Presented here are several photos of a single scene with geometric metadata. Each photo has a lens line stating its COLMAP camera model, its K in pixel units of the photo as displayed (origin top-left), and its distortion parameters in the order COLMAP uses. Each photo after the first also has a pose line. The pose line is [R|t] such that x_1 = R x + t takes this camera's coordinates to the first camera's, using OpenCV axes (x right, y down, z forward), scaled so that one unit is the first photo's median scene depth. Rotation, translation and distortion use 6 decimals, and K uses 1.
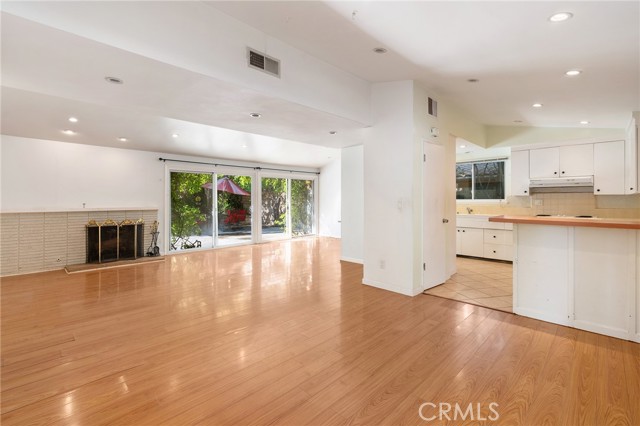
lens RADIAL K [[295.3, 0, 309.9], [0, 295.3, 197.6], [0, 0, 1]] dist [-0.002378, 0.000083]
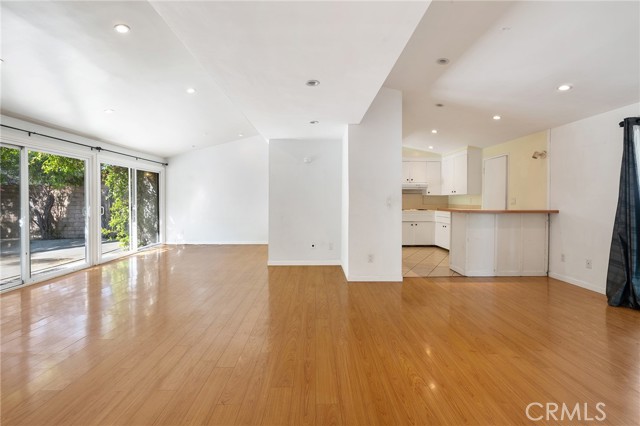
lens RADIAL K [[295.3, 0, 319.9], [0, 295.3, 208.5], [0, 0, 1]] dist [-0.002378, 0.000083]
pose [[0.680681, -0.019049, 0.732333, -0.304808], [-0.006161, 0.999478, 0.031724, 0.007276], [-0.732554, -0.026106, 0.680208, 0.195915]]
